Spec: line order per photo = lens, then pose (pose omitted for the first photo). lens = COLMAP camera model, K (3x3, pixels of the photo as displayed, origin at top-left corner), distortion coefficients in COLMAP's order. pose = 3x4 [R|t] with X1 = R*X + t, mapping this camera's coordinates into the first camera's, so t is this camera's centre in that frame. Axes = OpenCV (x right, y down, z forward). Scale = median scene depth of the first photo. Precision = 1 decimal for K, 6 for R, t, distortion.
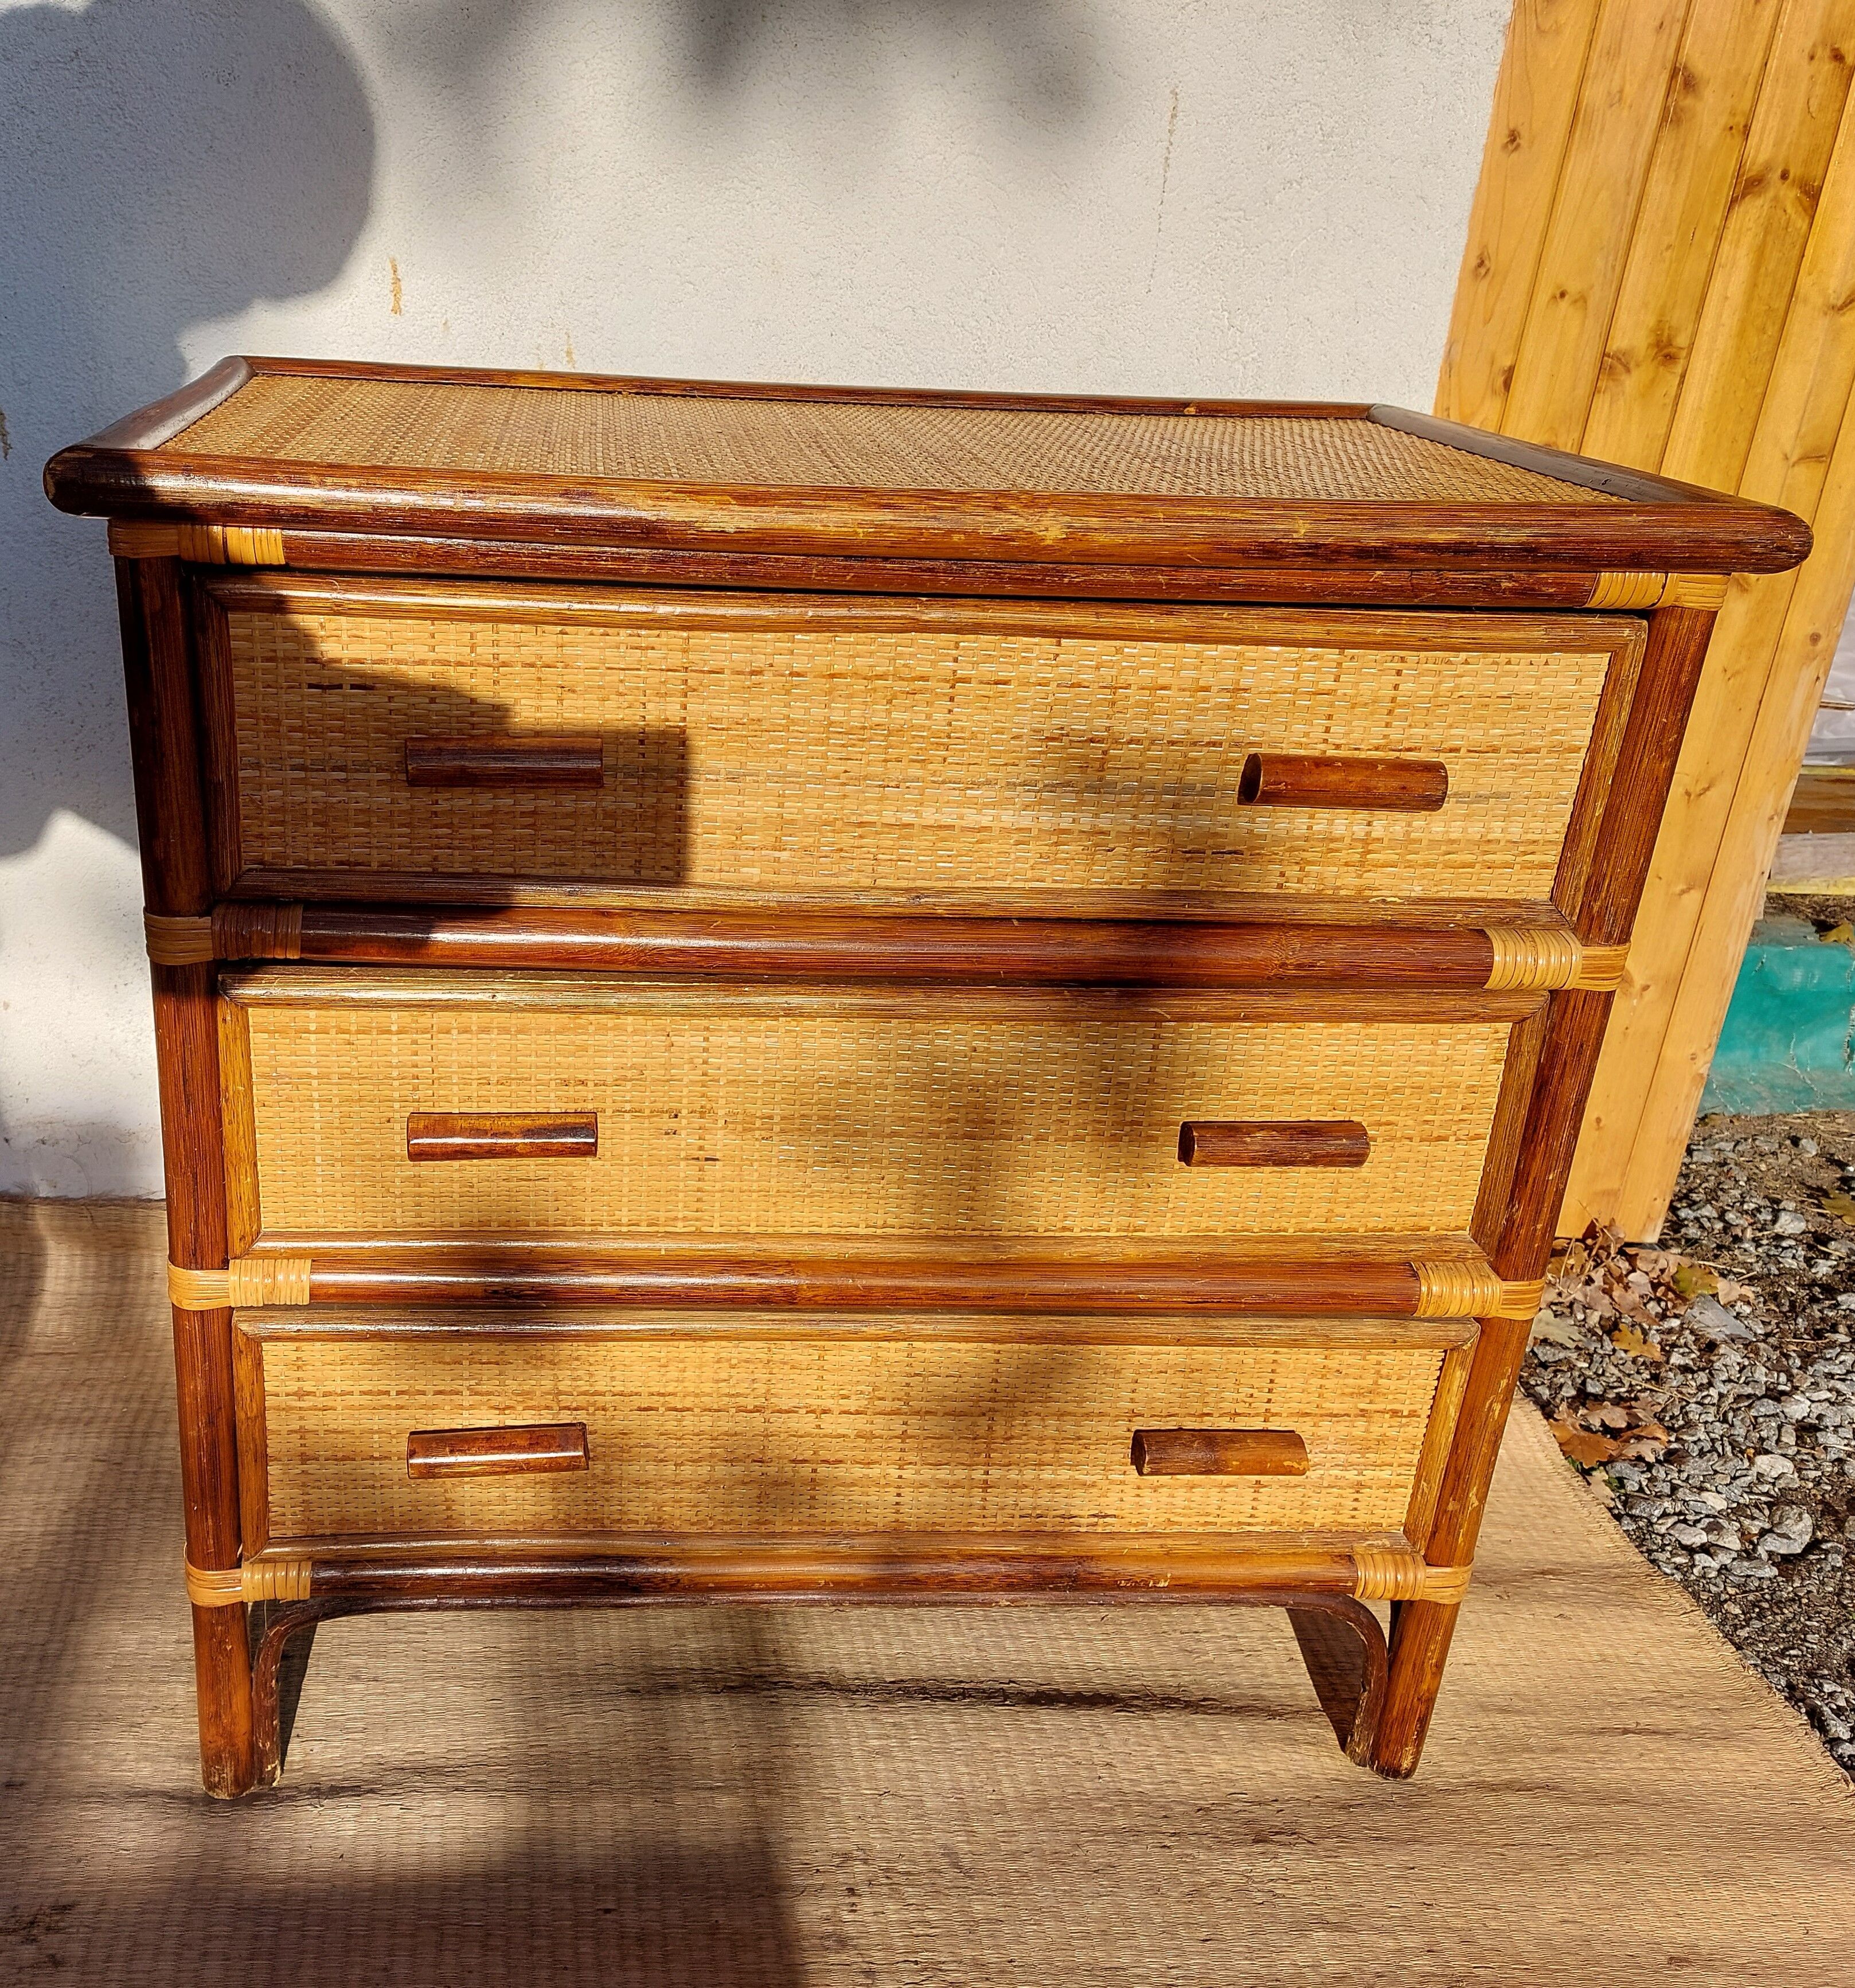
lens RADIAL K [[1891.5, 0, 923.8], [0, 1891.5, 949.1], [0, 0, 1]] dist [0.101163, -0.276145]
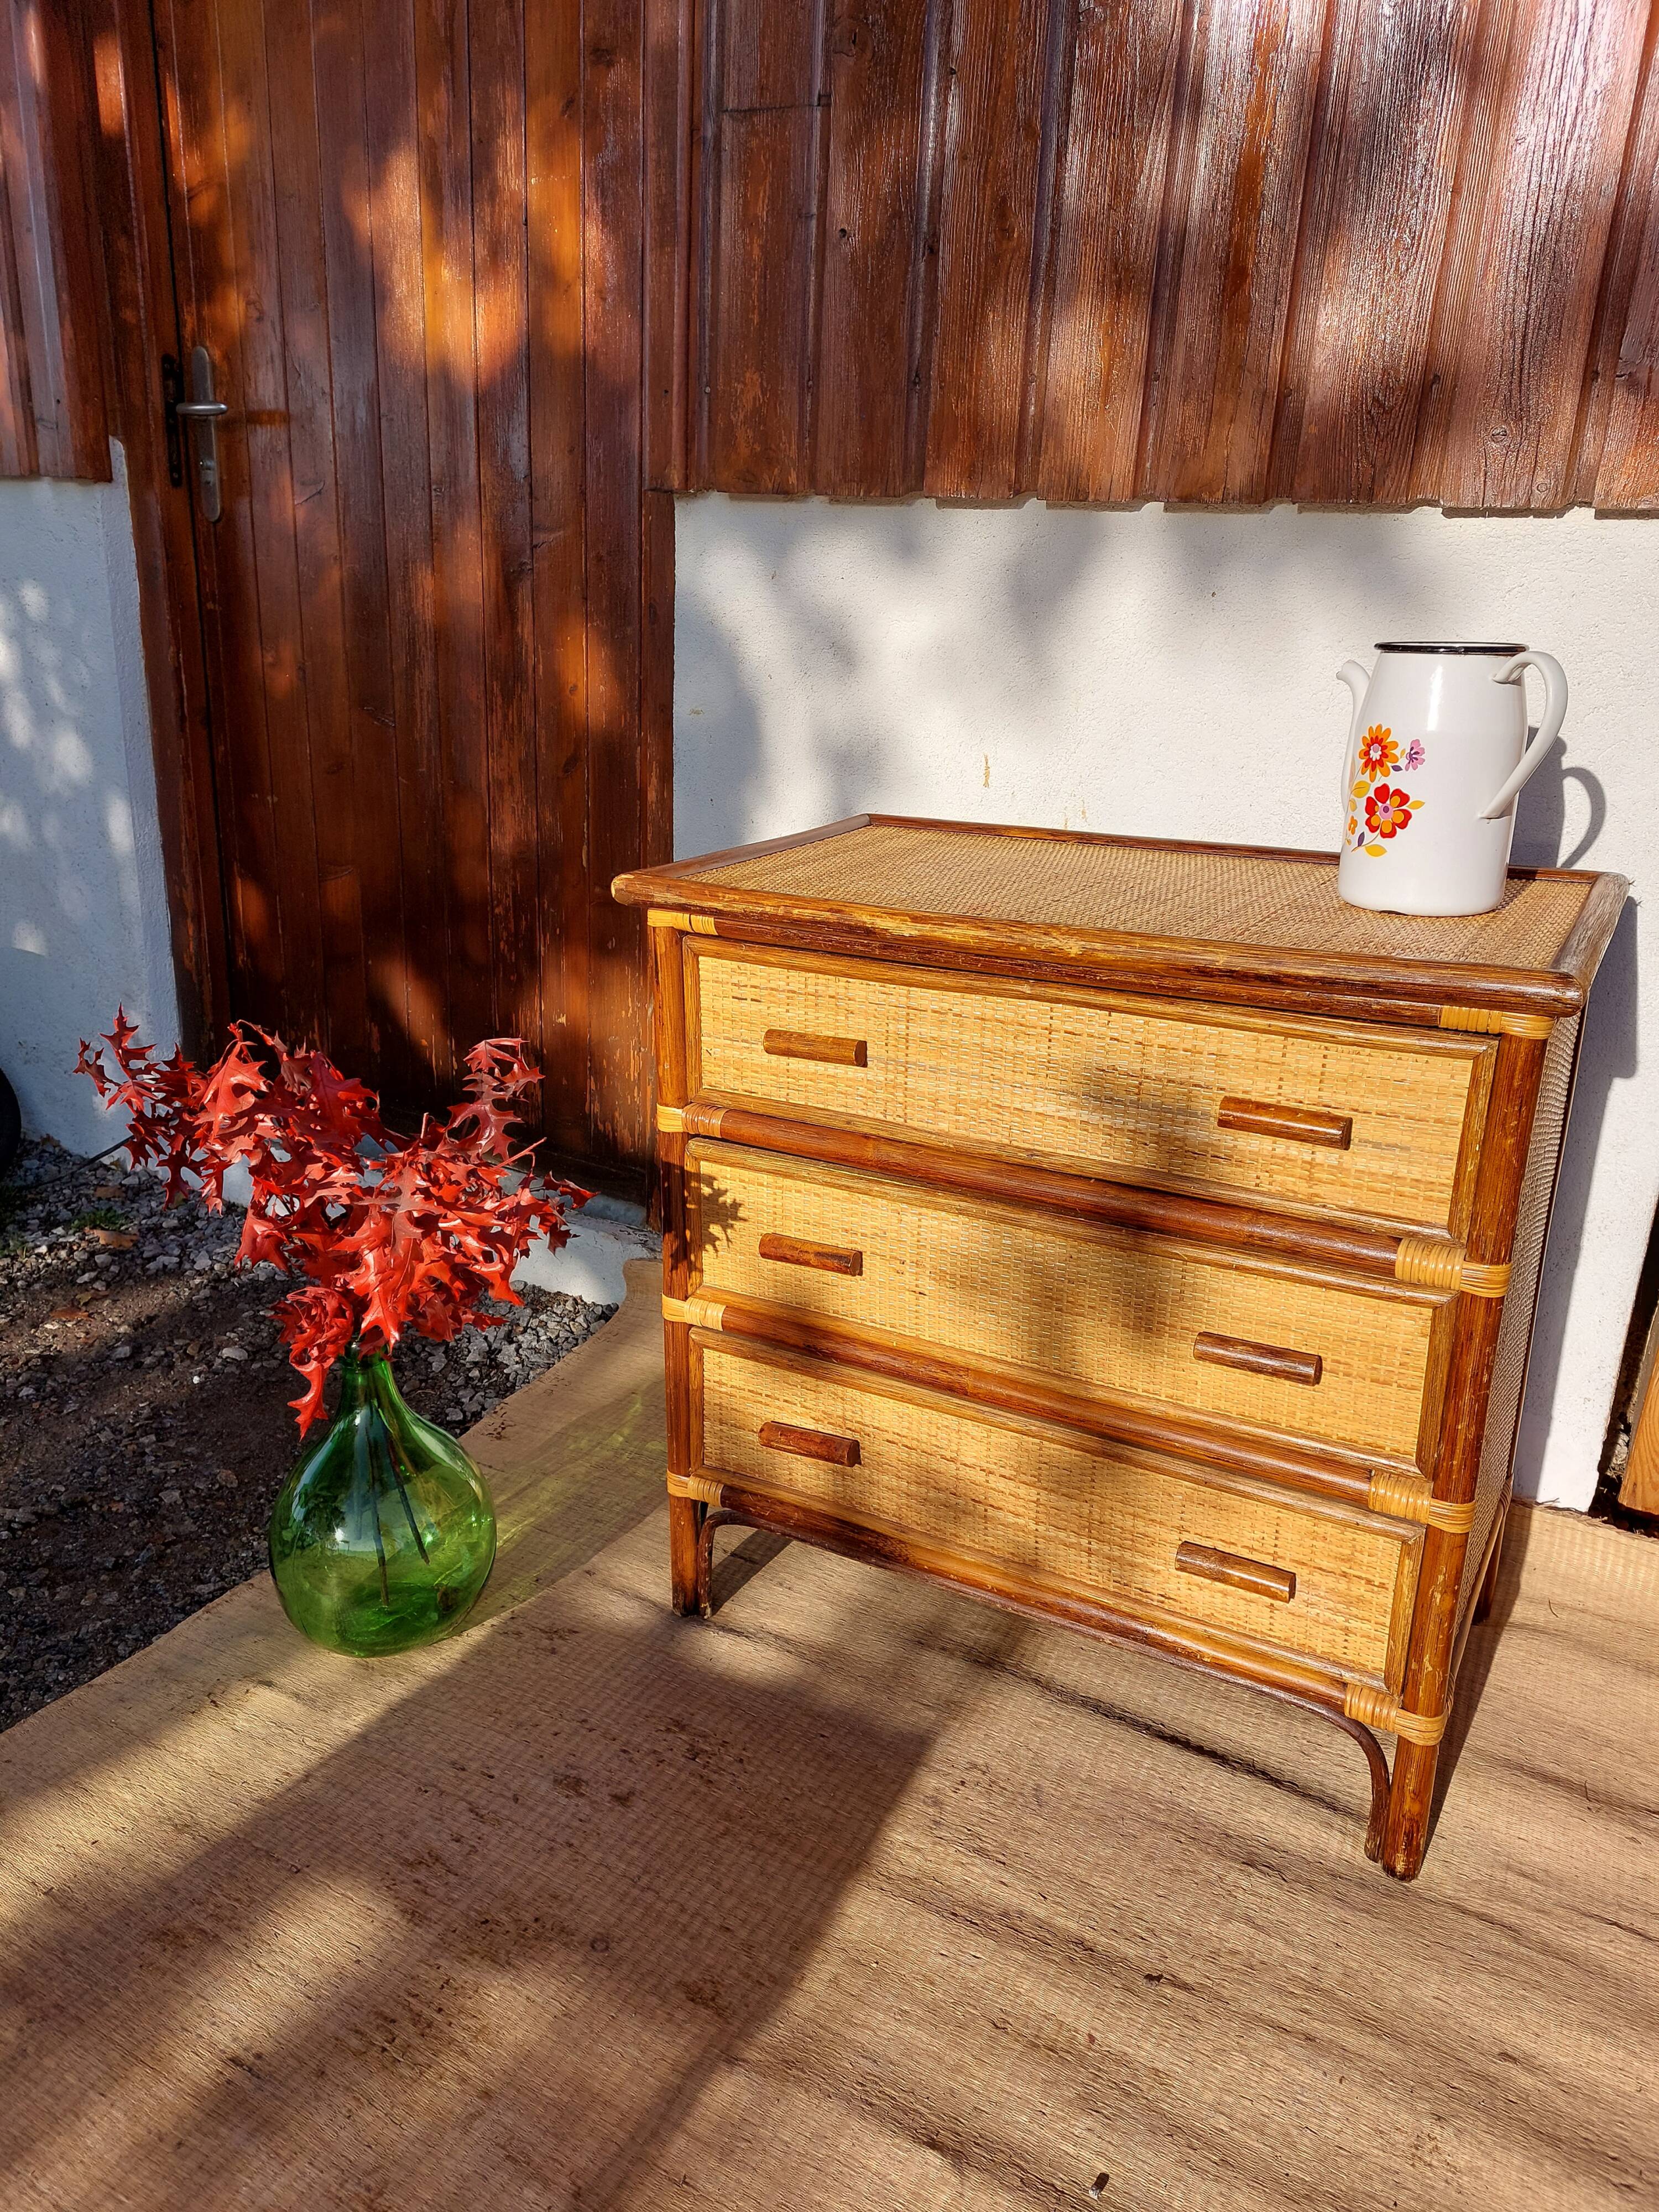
lens RADIAL K [[1535.6, 0, 875.2], [0, 1535.6, 1105.2], [0, 0, 1]] dist [0.057371, -0.141971]
pose [[0.857423, 0.130980, -0.497664, 0.520221], [-0.174202, 0.983848, -0.041192, 0.008585], [0.484231, 0.122013, 0.866391, -0.238954]]
